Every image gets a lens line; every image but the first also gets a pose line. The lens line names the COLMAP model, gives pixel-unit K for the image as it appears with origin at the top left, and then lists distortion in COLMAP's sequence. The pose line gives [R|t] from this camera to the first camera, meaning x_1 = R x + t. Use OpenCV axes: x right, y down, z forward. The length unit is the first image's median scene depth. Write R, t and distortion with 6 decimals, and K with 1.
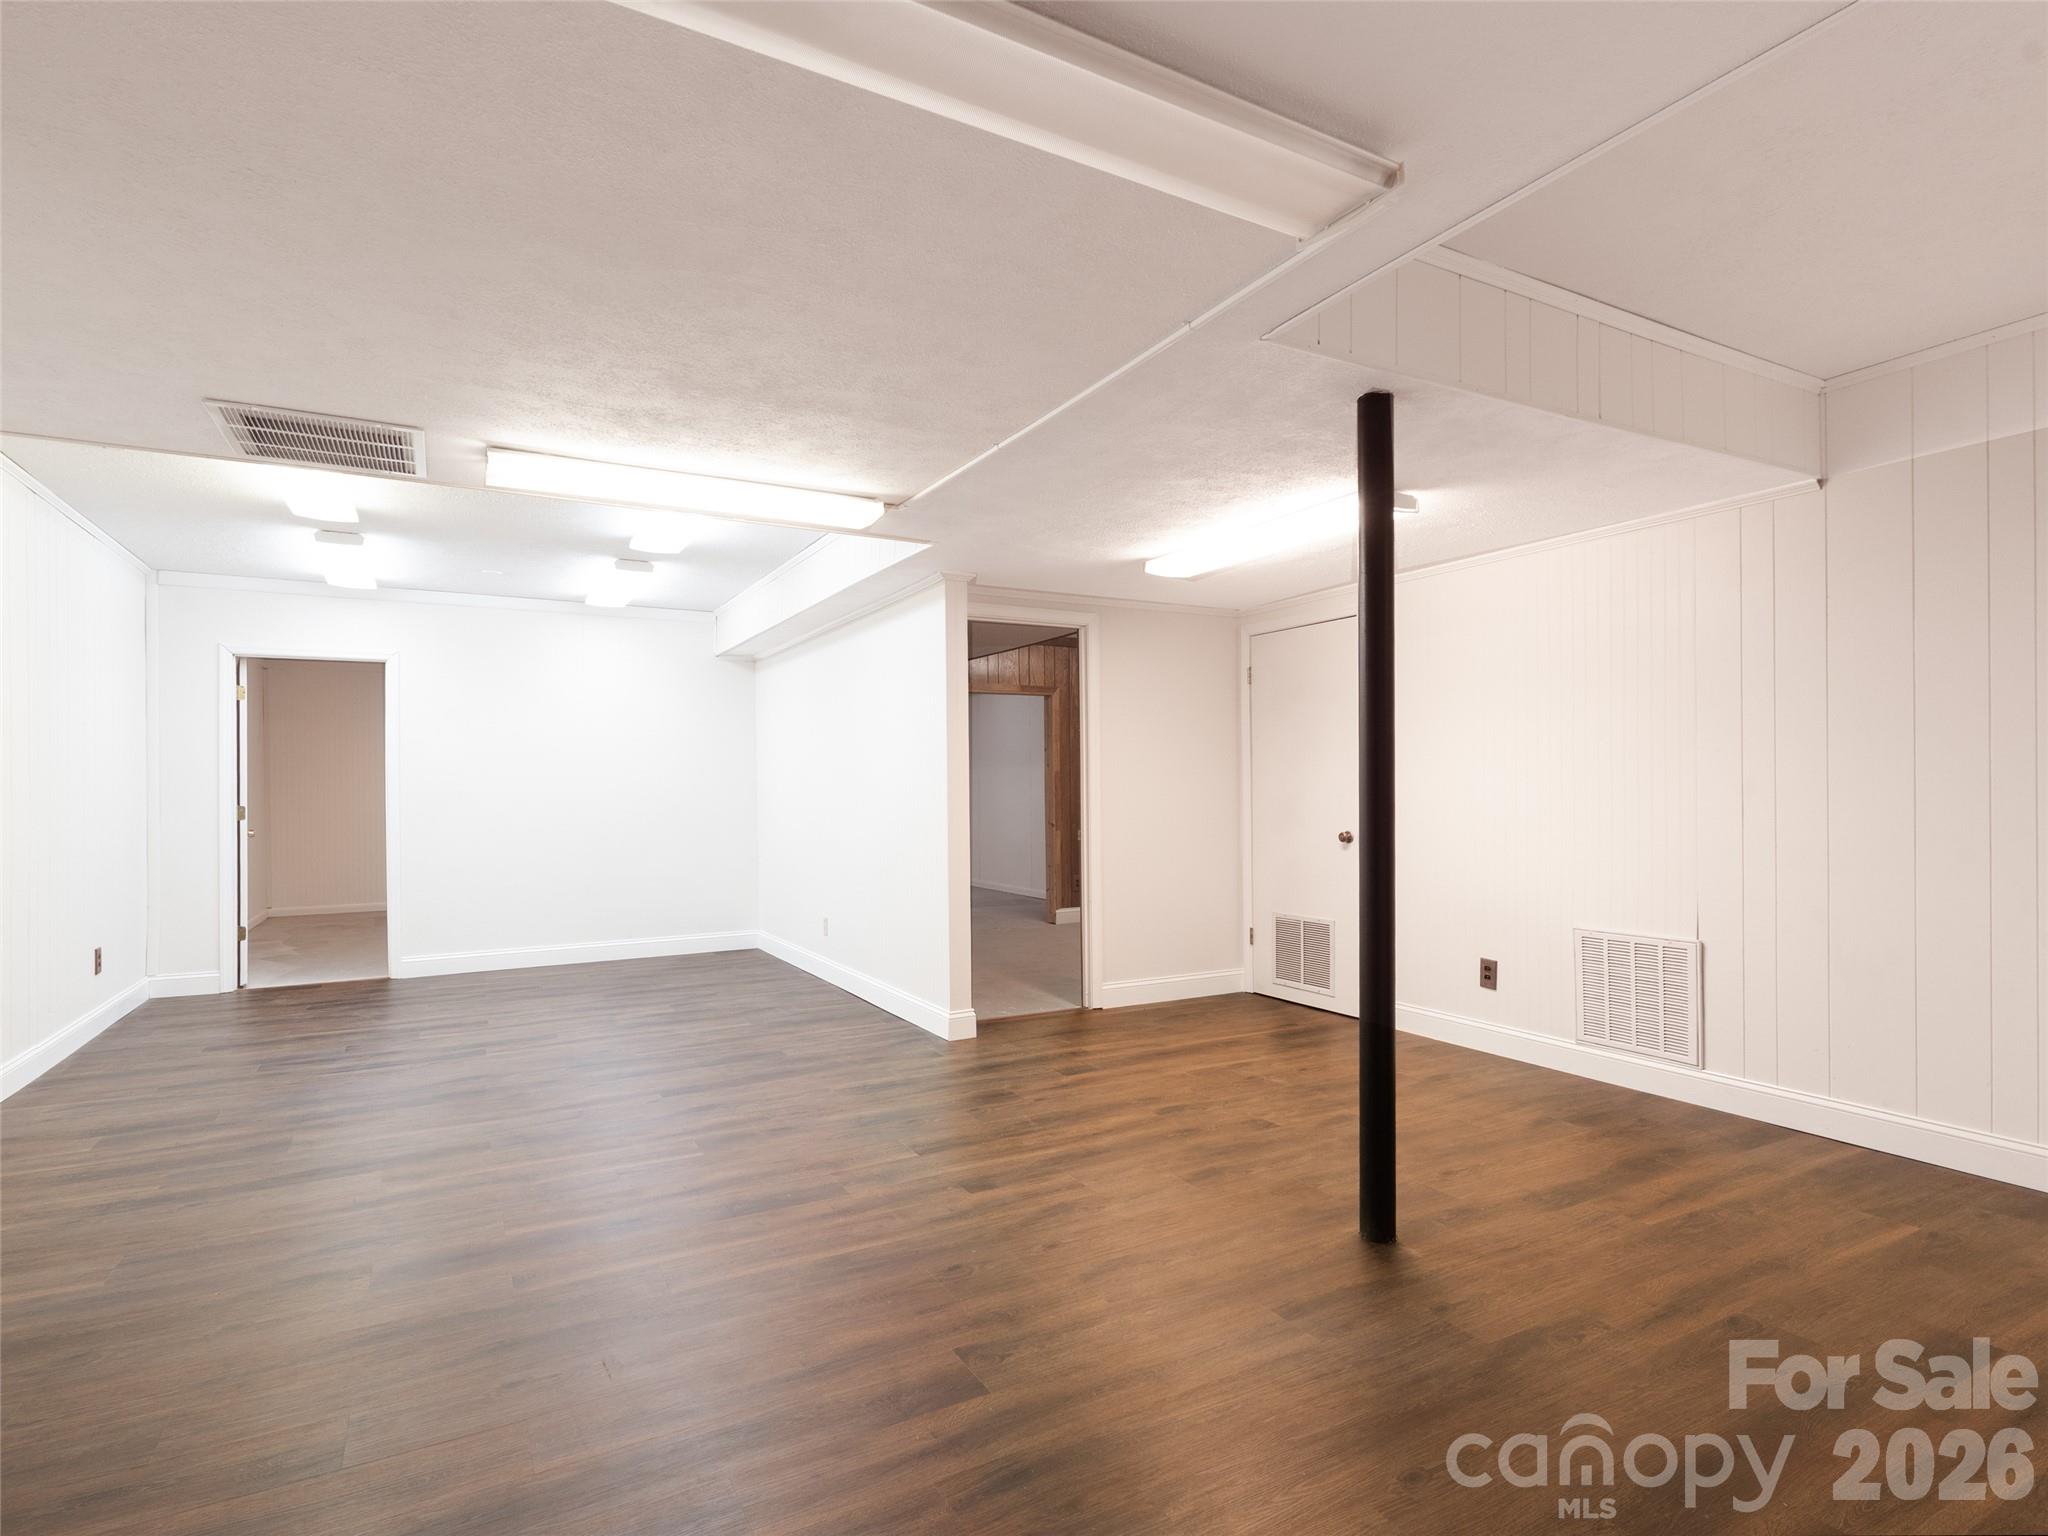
lens RADIAL K [[1027.9, 0, 1020.5], [0, 1027.9, 780.8], [0, 0, 1]] dist [-0.002342, 0.000000]
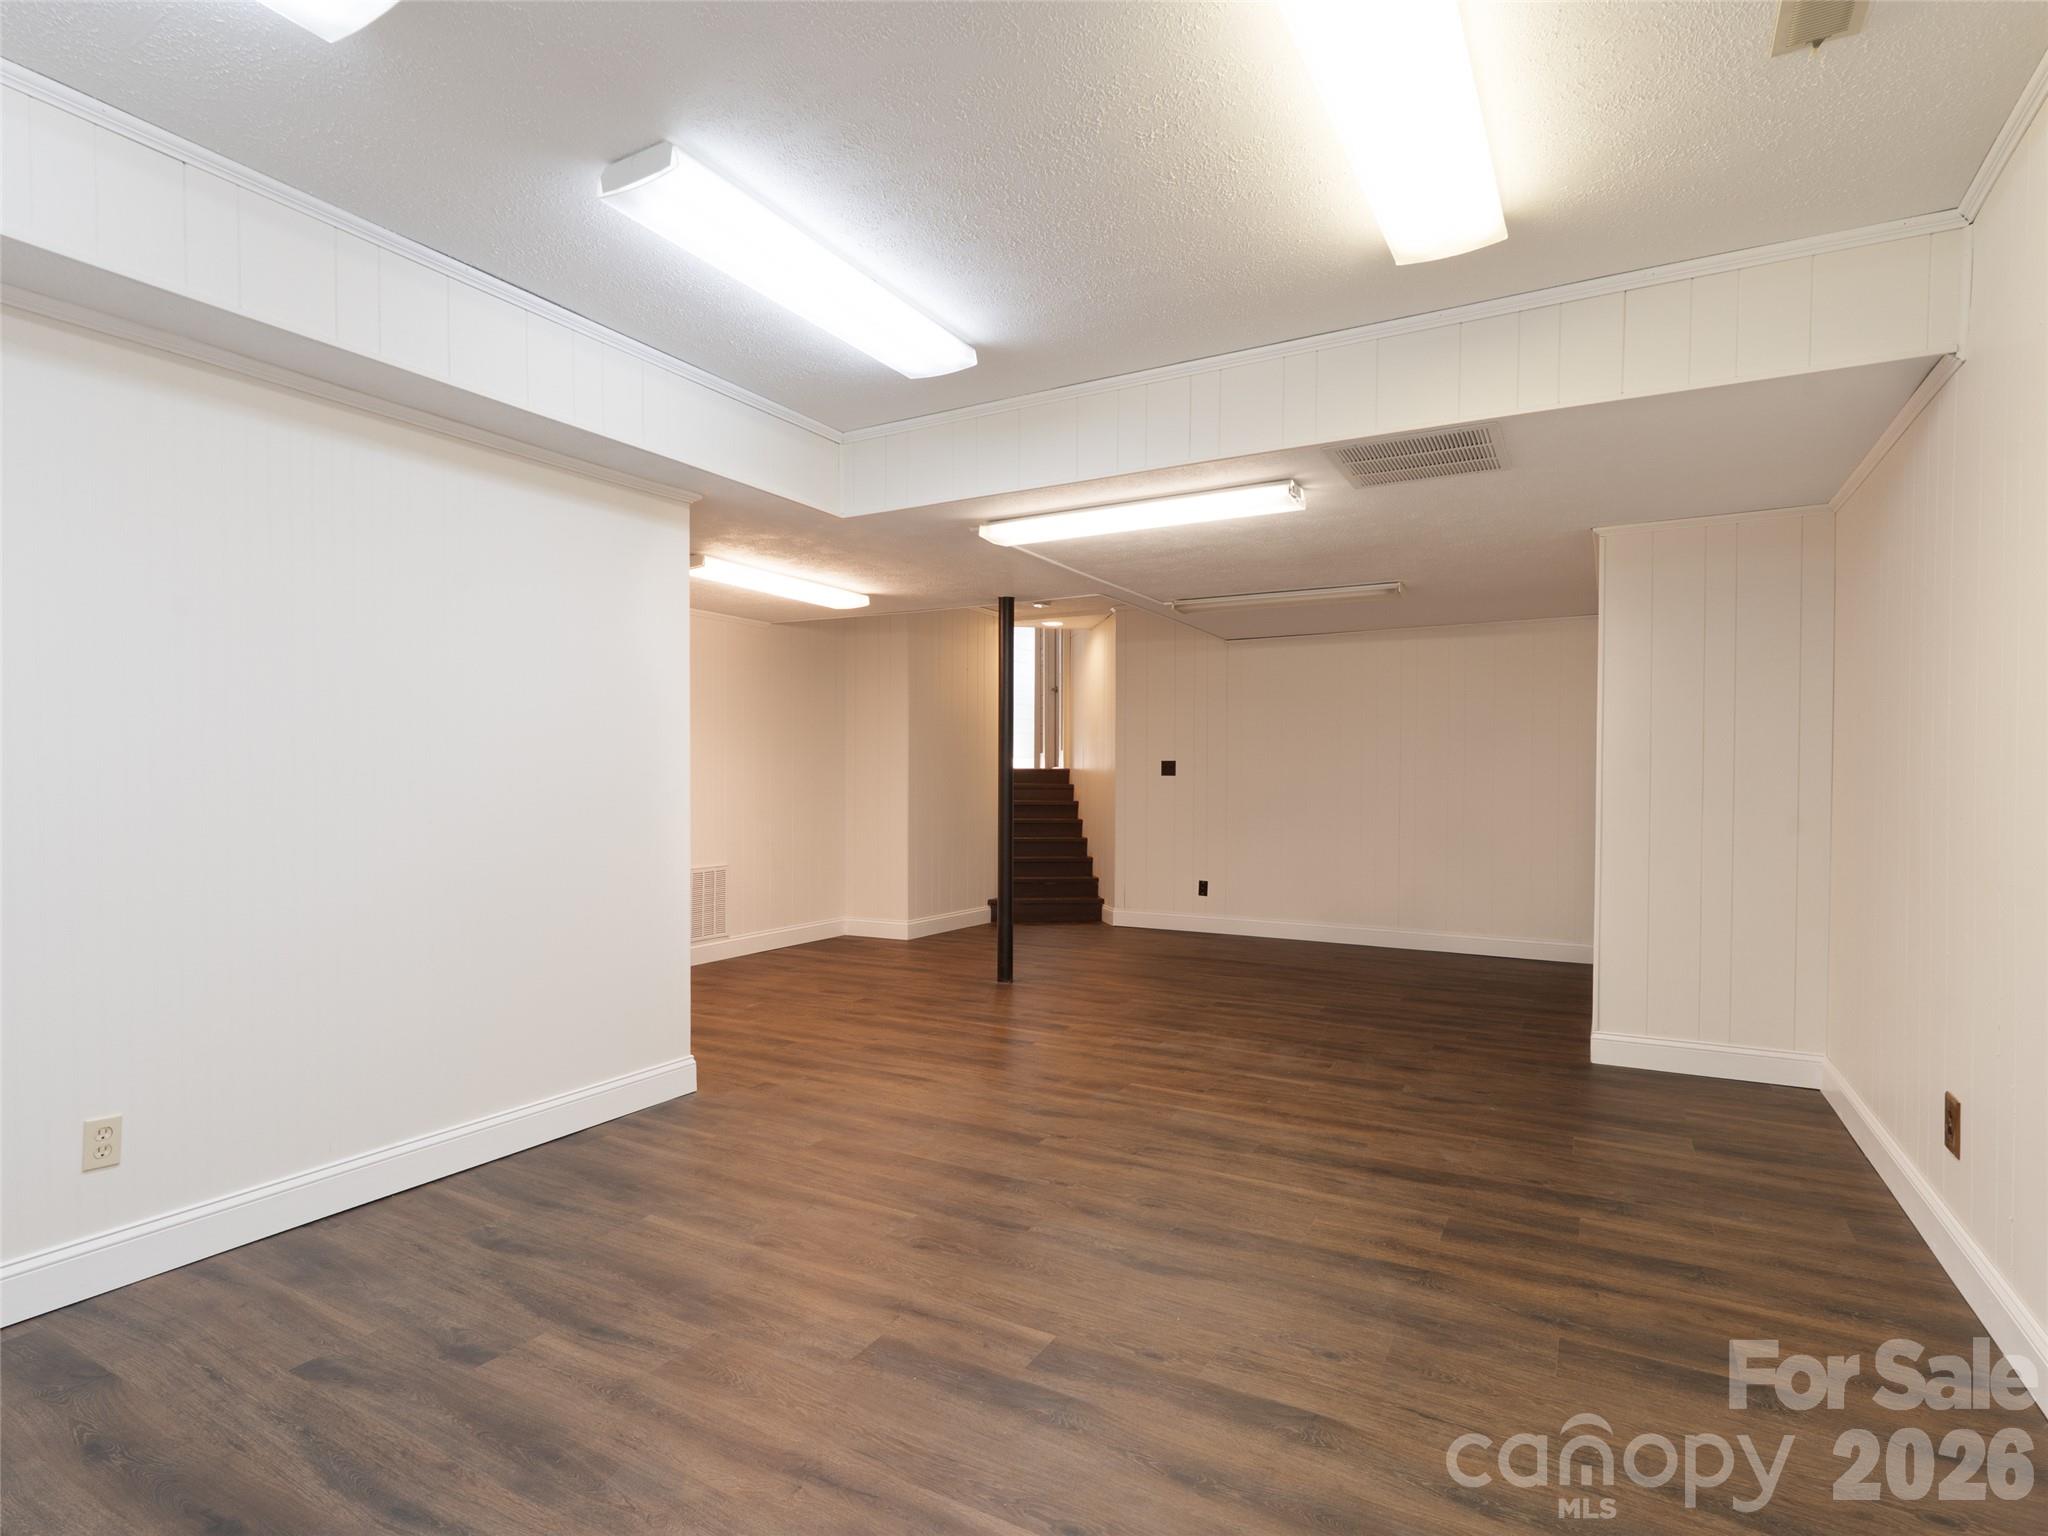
lens RADIAL K [[1027.9, 0, 1024.2], [0, 1027.9, 776.1], [0, 0, 1]] dist [-0.002342, 0.000000]
pose [[-0.531288, 0.012214, 0.847103, -1.032538], [-0.011441, 0.999701, -0.021590, 0.036804], [-0.847114, -0.021162, -0.530990, 1.449215]]
